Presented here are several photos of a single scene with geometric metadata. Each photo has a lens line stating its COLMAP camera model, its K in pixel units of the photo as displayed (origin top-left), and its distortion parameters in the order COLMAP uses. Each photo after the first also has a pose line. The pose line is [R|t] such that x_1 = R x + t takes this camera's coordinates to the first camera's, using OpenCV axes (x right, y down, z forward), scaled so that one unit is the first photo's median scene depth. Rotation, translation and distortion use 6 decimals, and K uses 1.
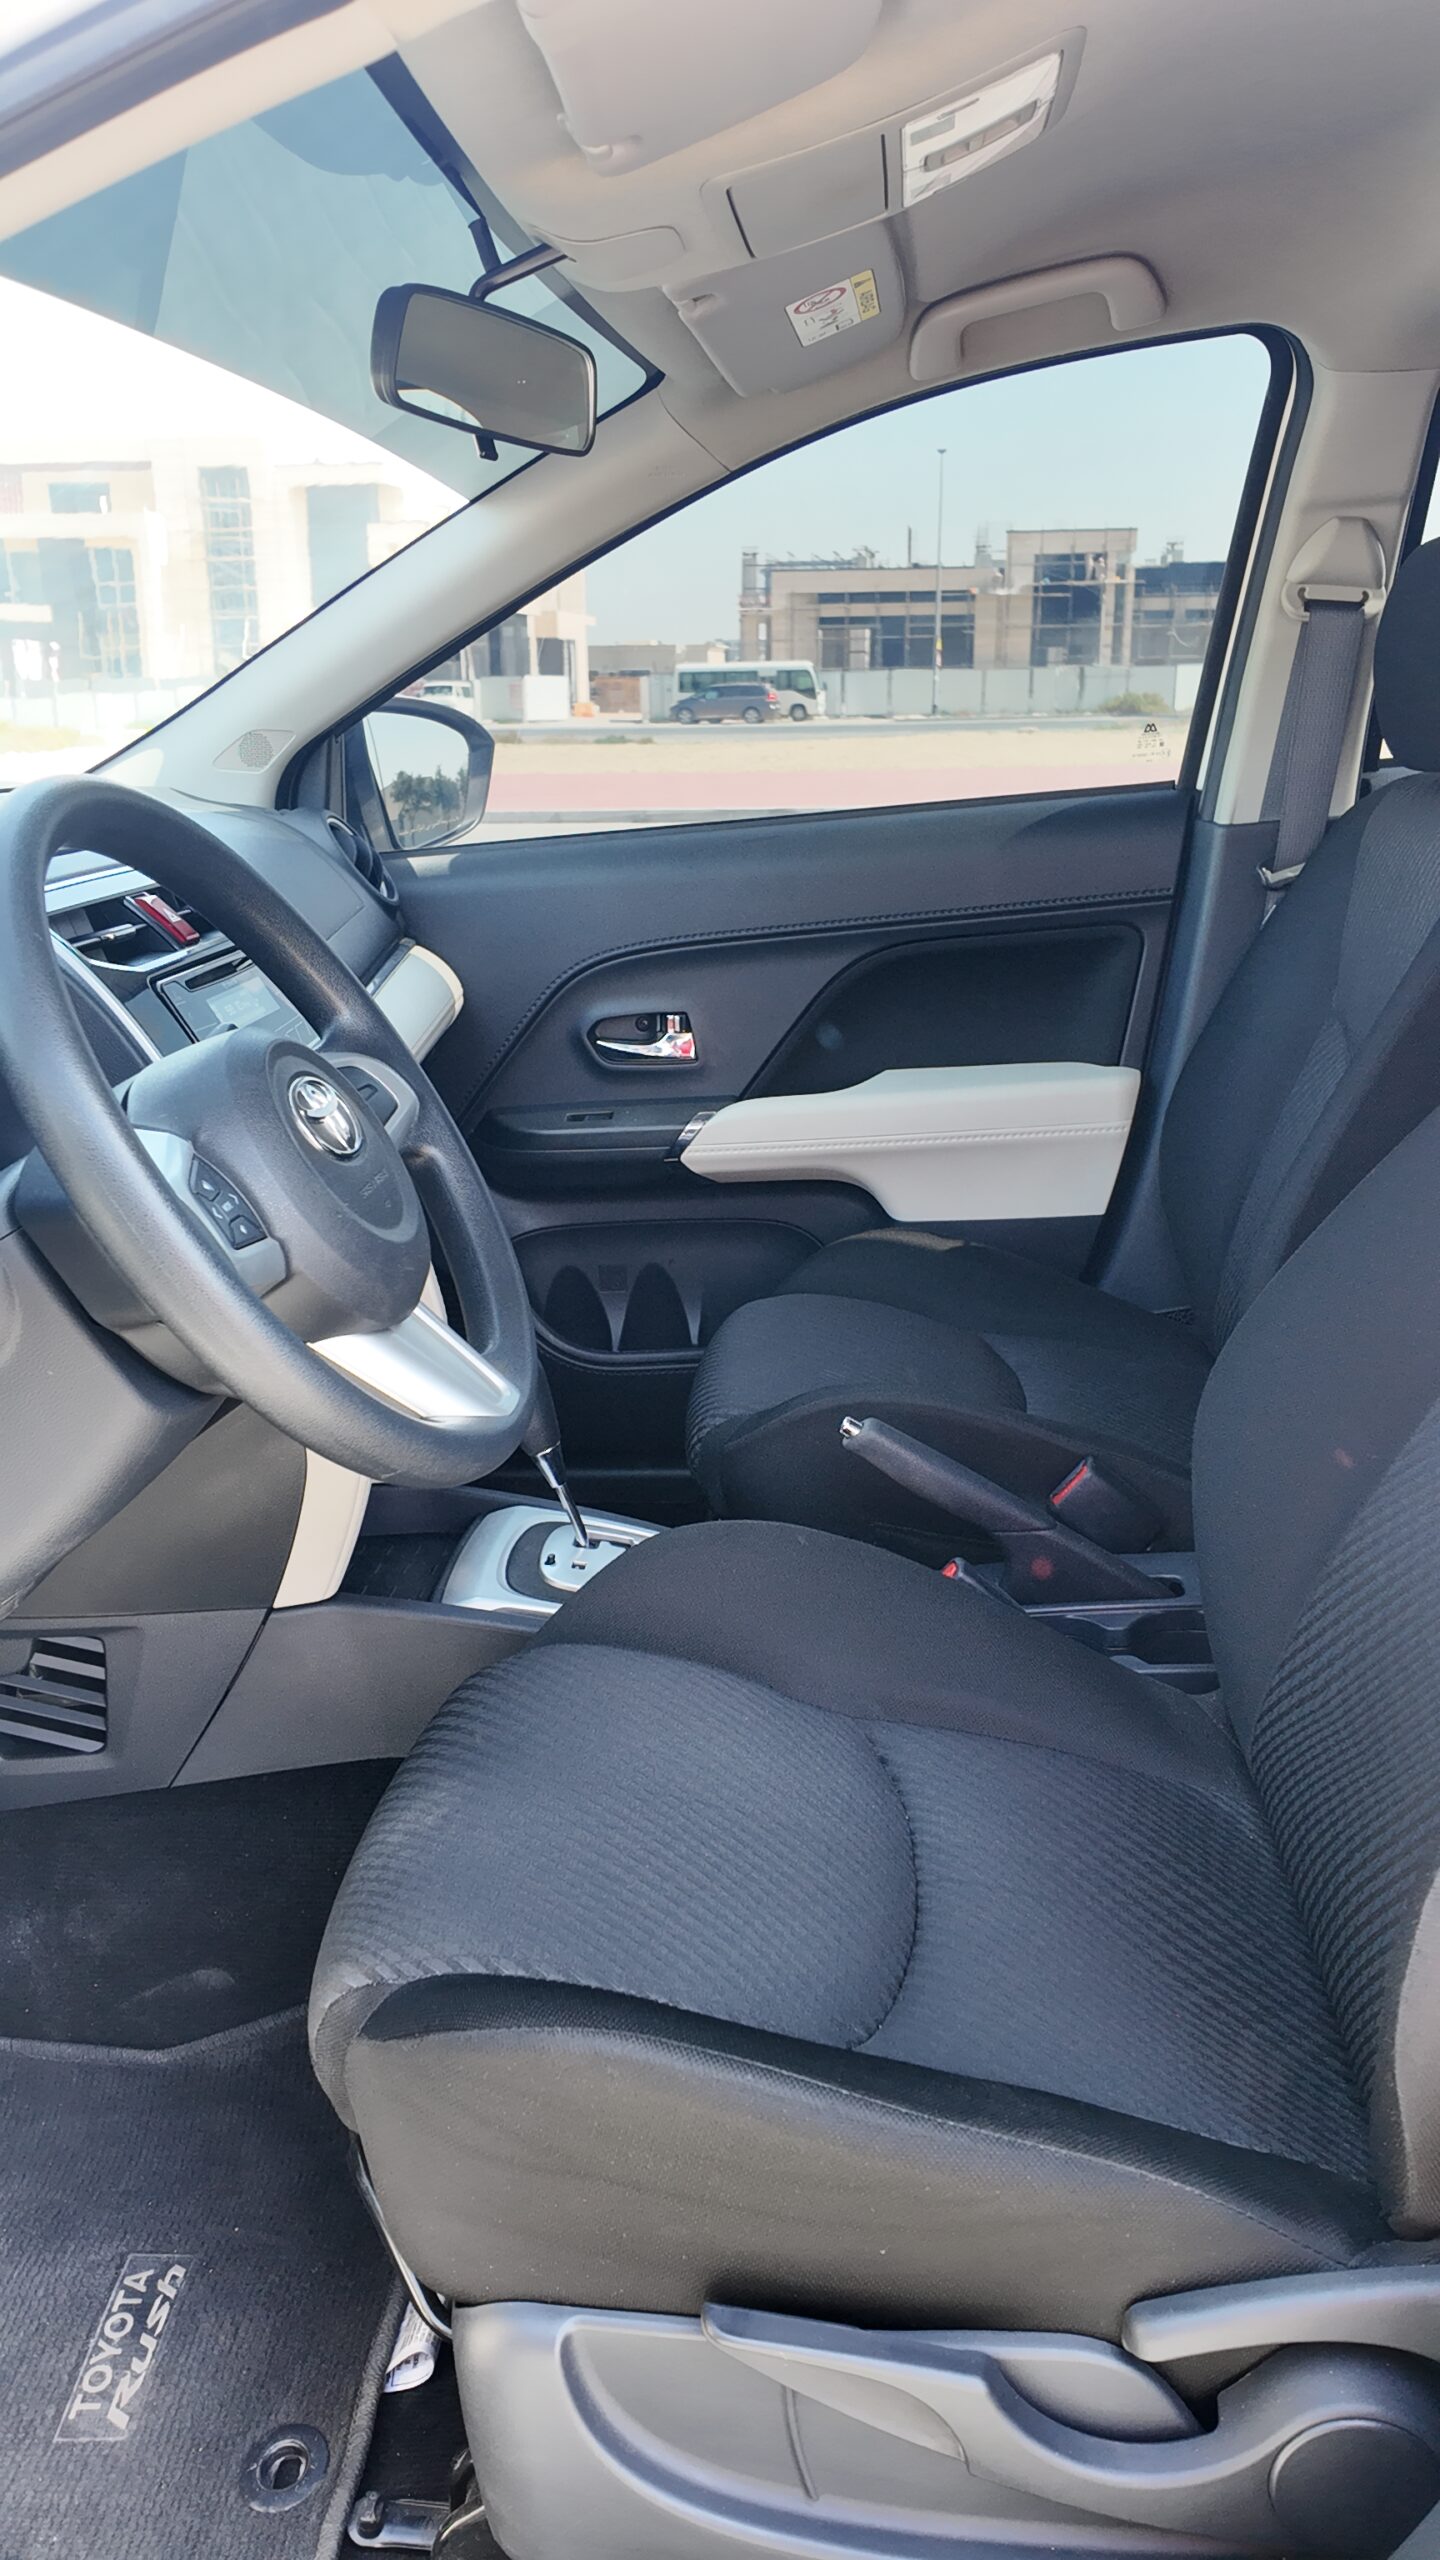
lens RADIAL K [[1876.5, 0, 720.0], [0, 1876.5, 1280.0], [0, 0, 1]] dist [0.108758, -0.154431]
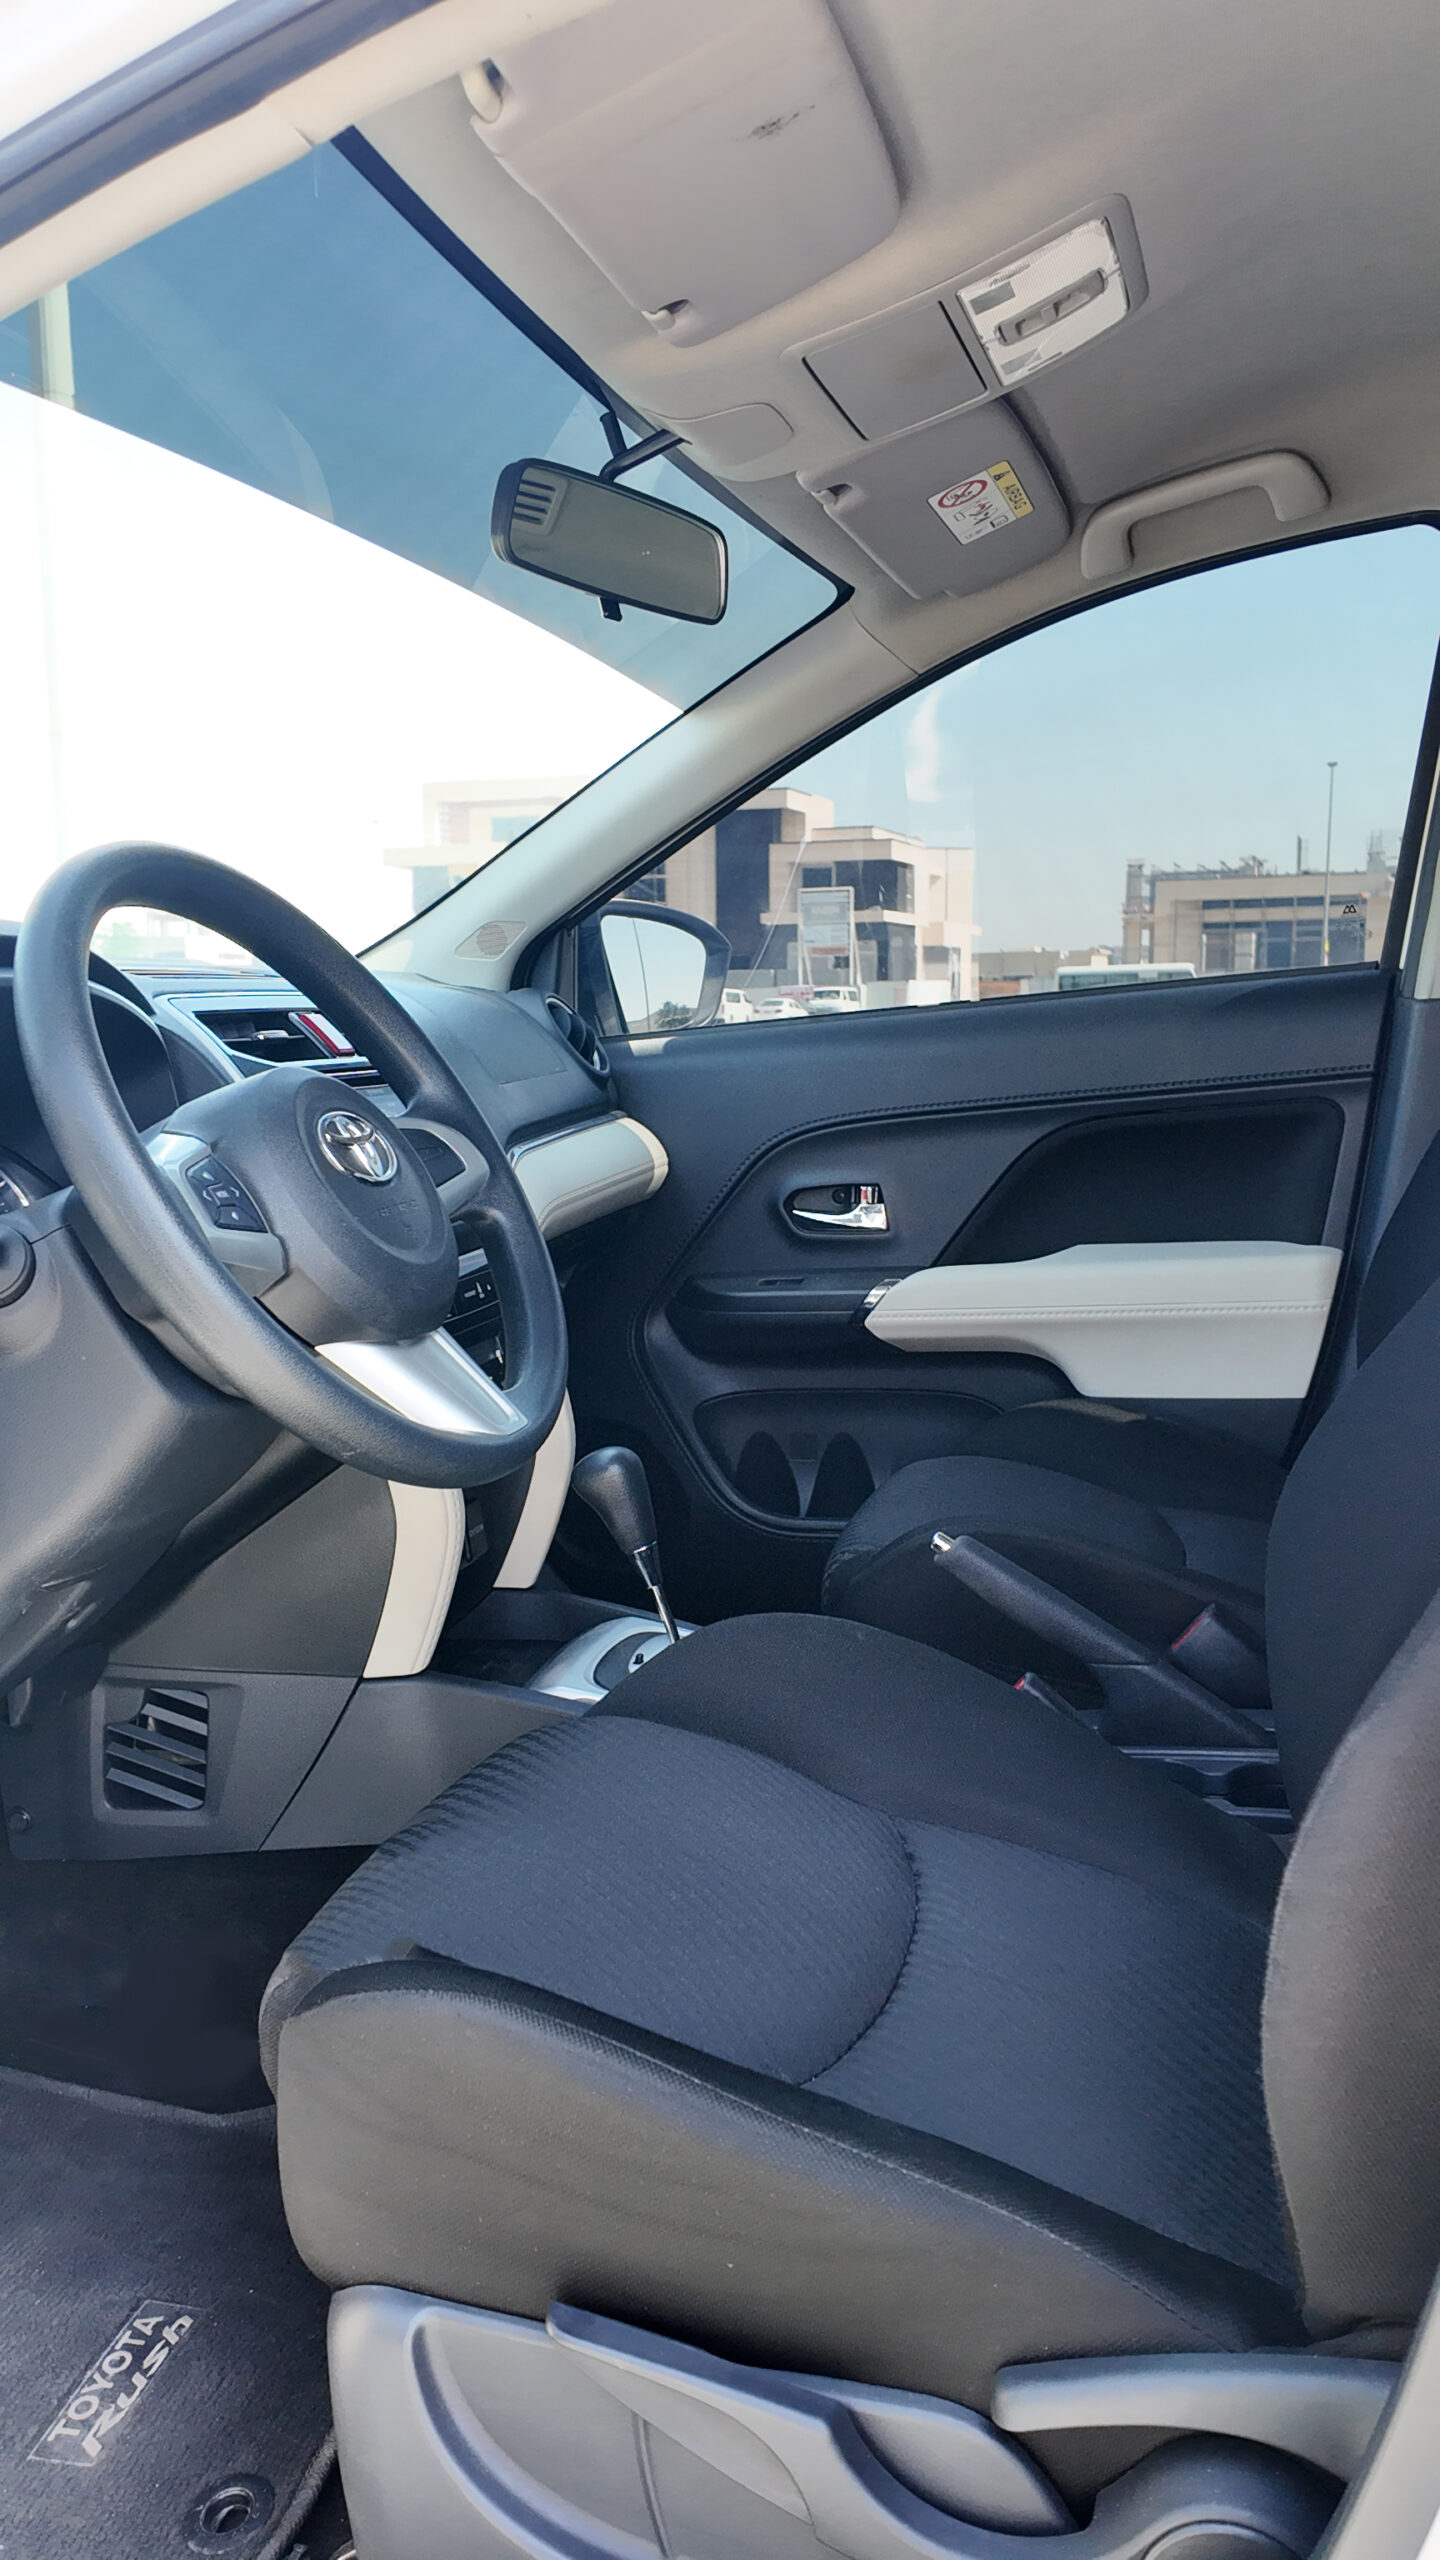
lens RADIAL K [[1876.5, 0, 720.0], [0, 1876.5, 1280.0], [0, 0, 1]] dist [0.108758, -0.154431]
pose [[0.979838, 0.029500, -0.197603, 0.156842], [-0.059317, 0.987398, -0.146722, 0.100669], [0.190784, 0.155485, 0.969240, -0.001004]]
